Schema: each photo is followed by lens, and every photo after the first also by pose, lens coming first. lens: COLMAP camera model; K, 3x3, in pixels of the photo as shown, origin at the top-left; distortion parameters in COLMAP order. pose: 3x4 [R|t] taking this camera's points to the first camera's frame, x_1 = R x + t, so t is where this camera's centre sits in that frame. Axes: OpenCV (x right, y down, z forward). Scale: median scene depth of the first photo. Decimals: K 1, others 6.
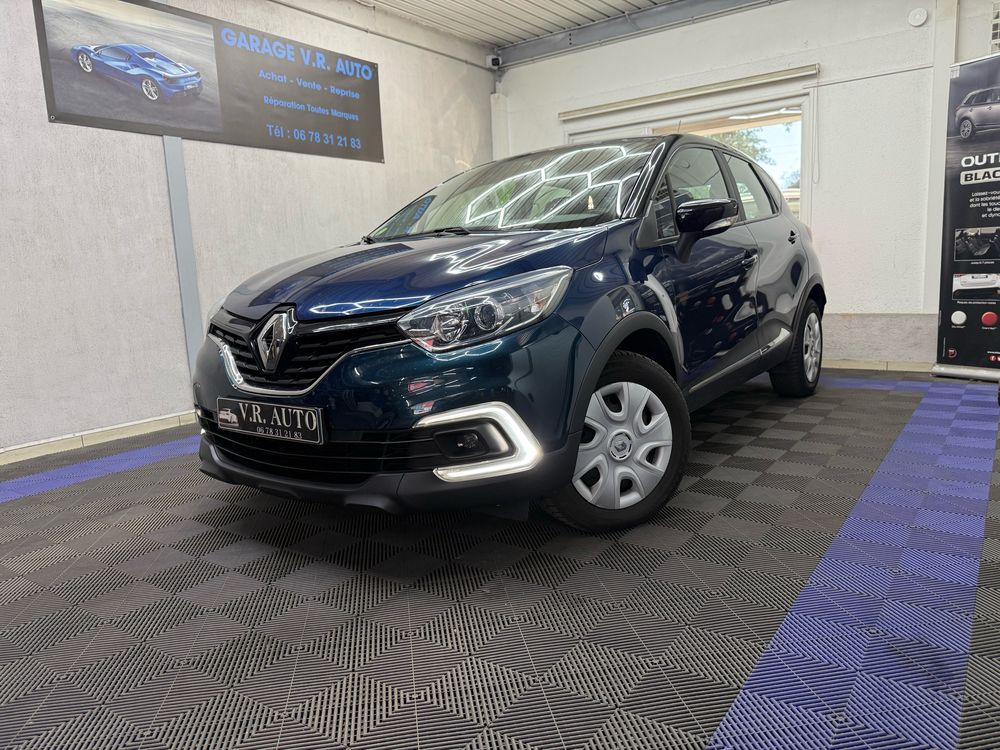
lens RADIAL K [[714.8, 0, 500.9], [0, 714.8, 373.7], [0, 0, 1]] dist [0.003811, -0.001983]
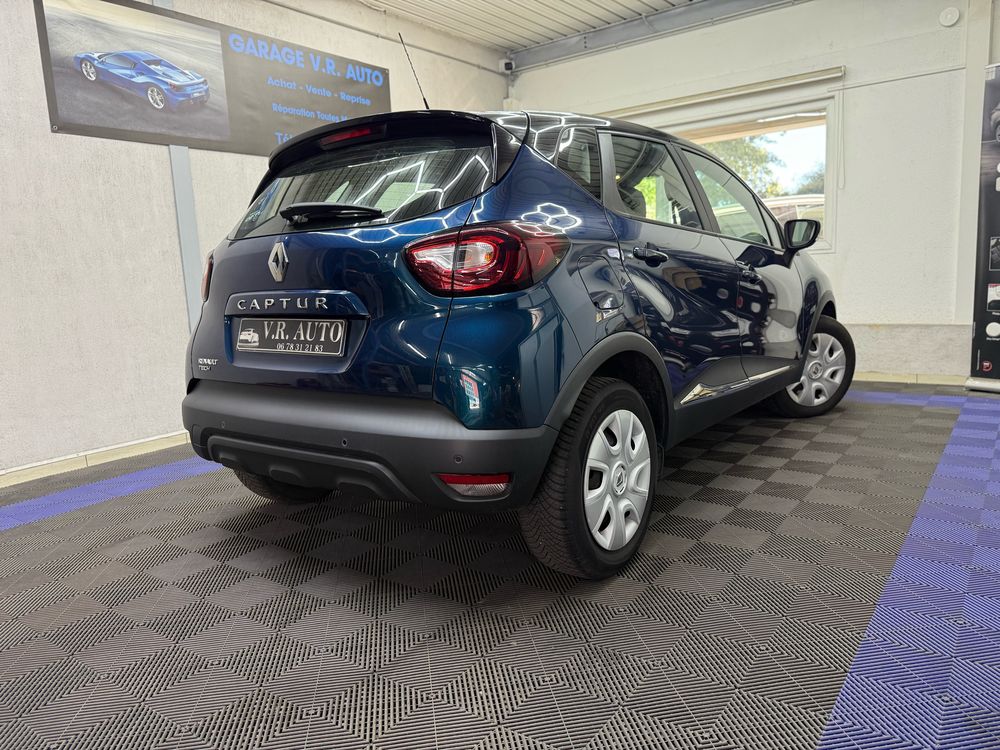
lens RADIAL K [[714.6, 0, 500.0], [0, 714.6, 375.0], [0, 0, 1]] dist [0.004077, -0.000654]
pose [[0.999915, -0.001690, -0.012910, -0.011176], [0.001666, 0.999997, -0.001906, -0.018125], [0.012913, 0.001884, 0.999915, 0.035319]]
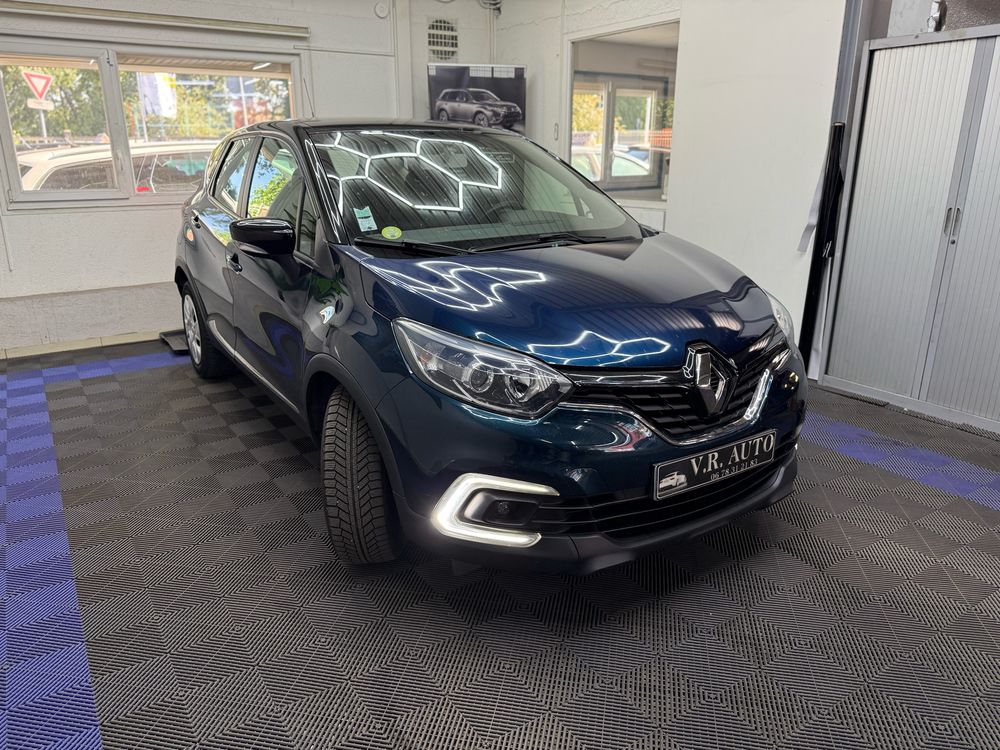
lens RADIAL K [[715.9, 0, 502.6], [0, 715.9, 375.7], [0, 0, 1]] dist [0.006262, -0.001600]
pose [[0.358489, -0.233668, 0.903817, -0.639806], [0.126706, 0.971387, 0.200881, -0.141122], [-0.924895, 0.042505, 0.377839, 0.449963]]
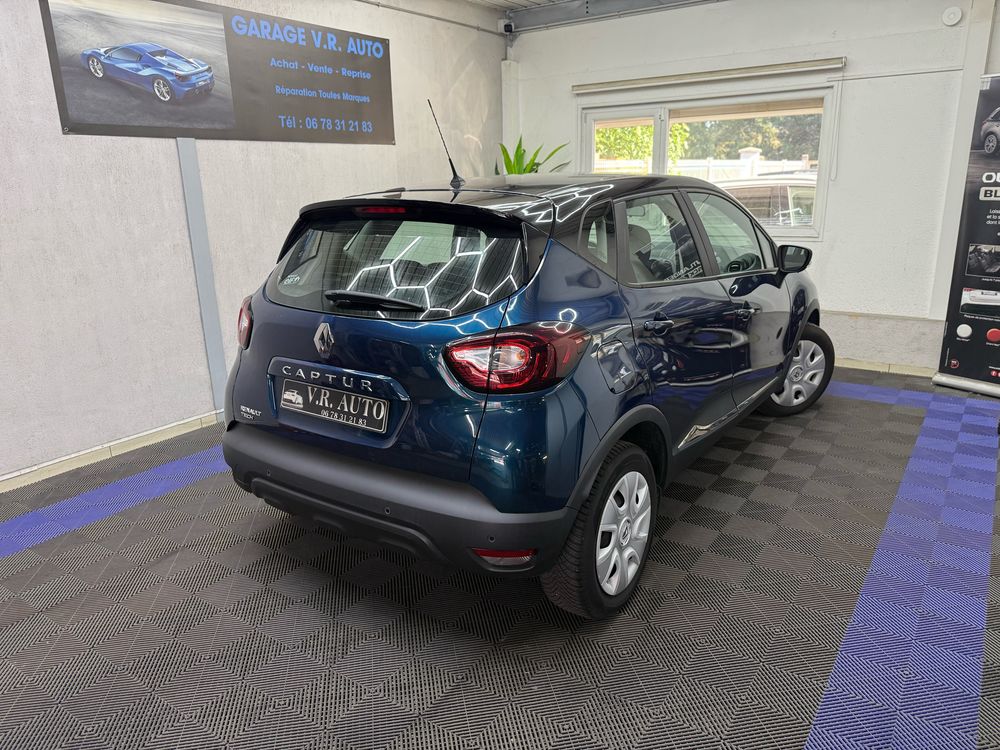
lens RADIAL K [[714.7, 0, 500.0], [0, 714.7, 375.0], [0, 0, 1]] dist [0.011942, -0.006579]
pose [[0.999653, 0.016525, 0.020537, -0.047362], [-0.018838, 0.992824, 0.118089, -0.135889], [-0.018439, -0.118434, 0.992791, -0.013770]]
